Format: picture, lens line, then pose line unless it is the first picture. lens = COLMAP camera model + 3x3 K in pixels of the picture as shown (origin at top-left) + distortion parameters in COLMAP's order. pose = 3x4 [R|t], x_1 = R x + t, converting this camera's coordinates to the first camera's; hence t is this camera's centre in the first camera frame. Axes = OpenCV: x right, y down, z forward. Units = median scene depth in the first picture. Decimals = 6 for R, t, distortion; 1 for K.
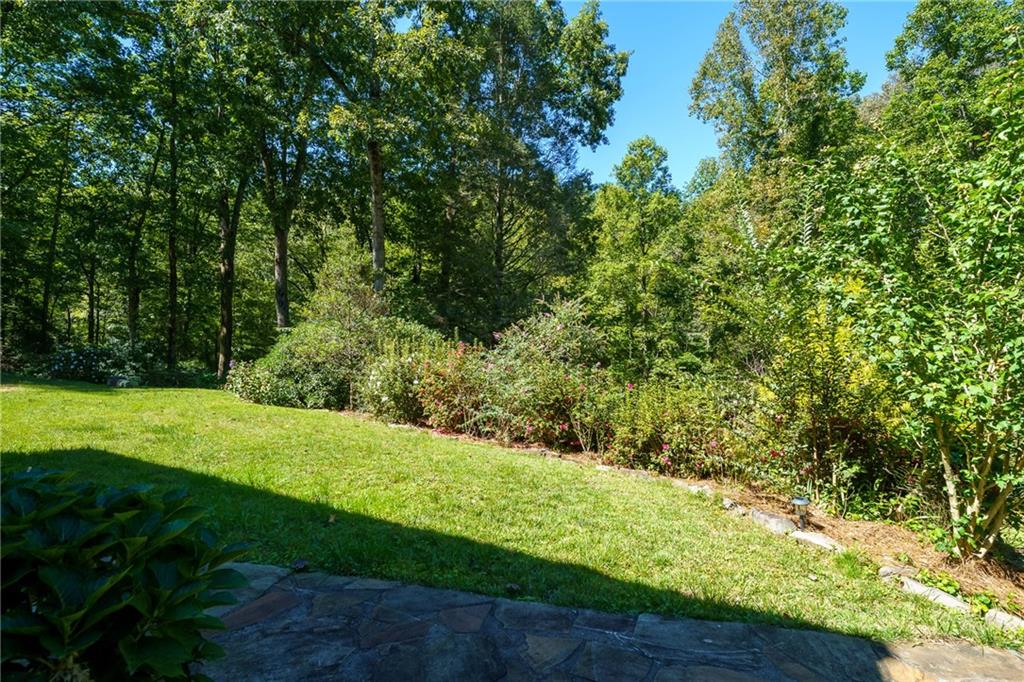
lens RADIAL K [[471.8, 0, 512.5], [0, 471.8, 344.1], [0, 0, 1]] dist [-0.000407, -0.000530]
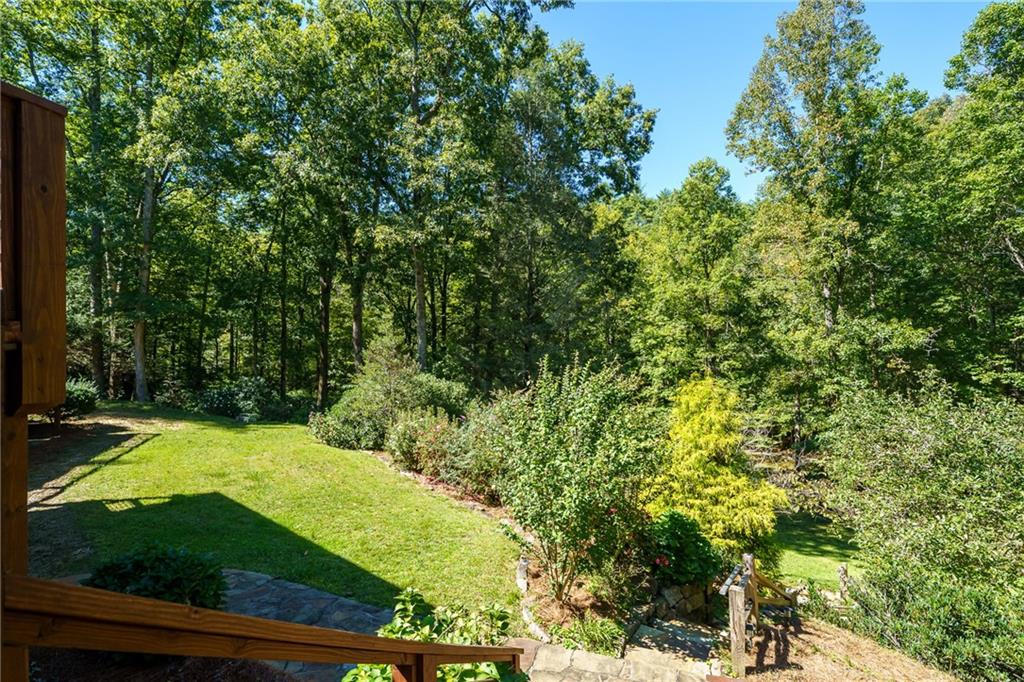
lens RADIAL K [[471.8, 0, 511.3], [0, 471.8, 342.2], [0, 0, 1]] dist [-0.000407, -0.000530]
pose [[0.979335, -0.010944, -0.201950, 0.132434], [0.009218, 0.999913, -0.009483, -0.075417], [0.202036, 0.007425, 0.979350, -0.123009]]
